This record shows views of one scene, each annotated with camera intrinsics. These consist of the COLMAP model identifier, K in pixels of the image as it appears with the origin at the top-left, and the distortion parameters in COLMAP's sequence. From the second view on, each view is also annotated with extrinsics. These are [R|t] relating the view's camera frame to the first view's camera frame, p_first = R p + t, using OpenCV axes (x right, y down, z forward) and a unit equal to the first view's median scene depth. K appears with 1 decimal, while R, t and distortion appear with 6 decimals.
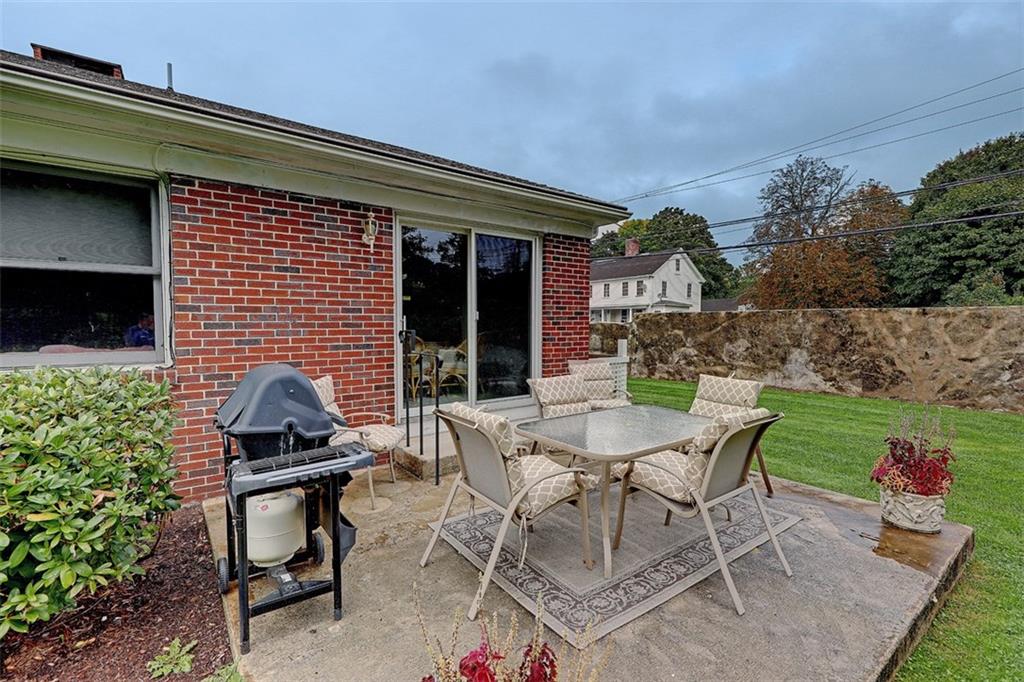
lens RADIAL K [[442.4, 0, 512.0], [0, 442.4, 341.0], [0, 0, 1]] dist [0.001543, -0.000141]
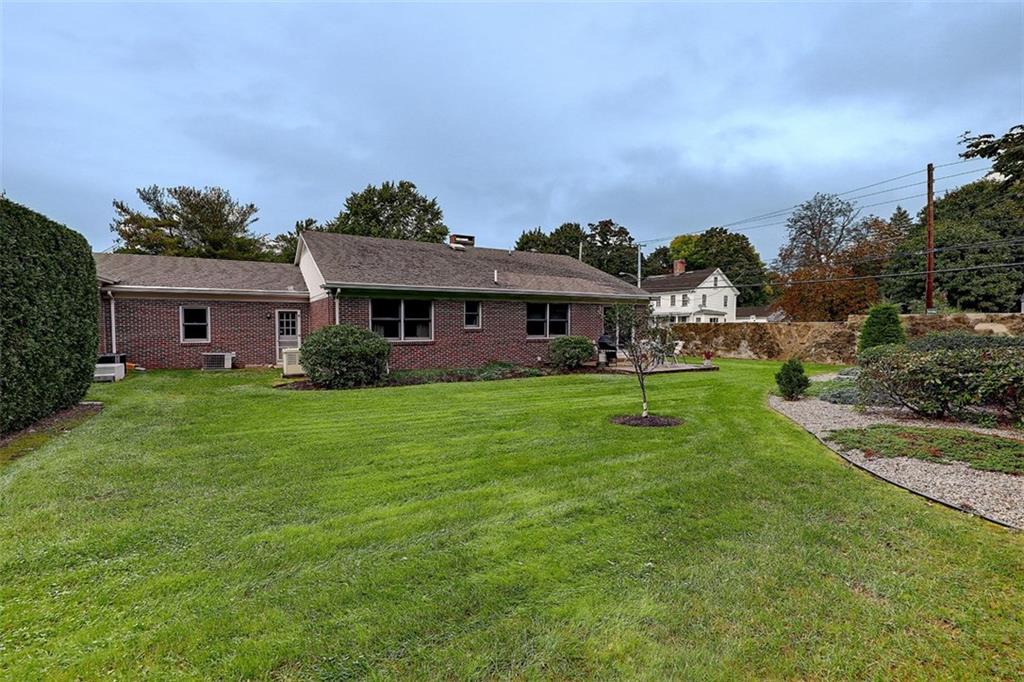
lens RADIAL K [[442.4, 0, 512.0], [0, 442.4, 341.0], [0, 0, 1]] dist [0.001543, -0.000141]
pose [[0.993582, 0.004072, -0.113040, -0.065331], [-0.004784, 0.999970, -0.006027, 0.010276], [0.113012, 0.006529, 0.993572, -0.340157]]
